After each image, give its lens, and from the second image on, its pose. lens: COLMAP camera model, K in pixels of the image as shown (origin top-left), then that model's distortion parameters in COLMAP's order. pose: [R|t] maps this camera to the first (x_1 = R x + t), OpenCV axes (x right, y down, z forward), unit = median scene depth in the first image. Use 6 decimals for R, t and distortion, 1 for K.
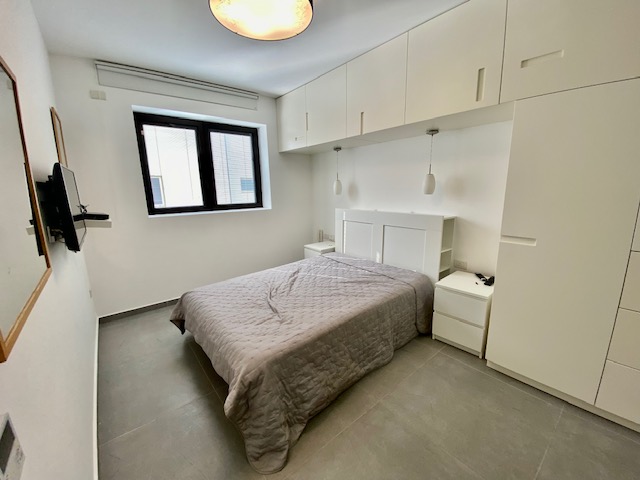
lens RADIAL K [[259.8, 0, 320.0], [0, 259.8, 240.0], [0, 0, 1]] dist [-0.000806, -0.000345]
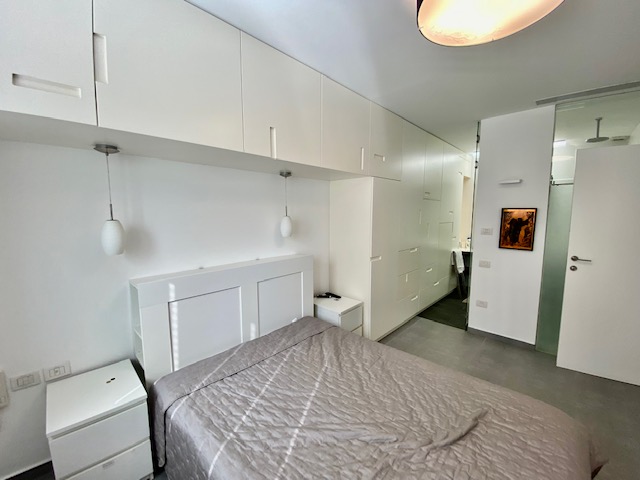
lens RADIAL K [[259.8, 0, 320.0], [0, 259.8, 240.0], [0, 0, 1]] dist [-0.000806, -0.000345]
pose [[-0.119561, -0.074834, 0.990003, -0.502945], [0.206710, 0.973427, 0.098545, -0.216884], [-0.971070, 0.216426, -0.100915, 0.913784]]
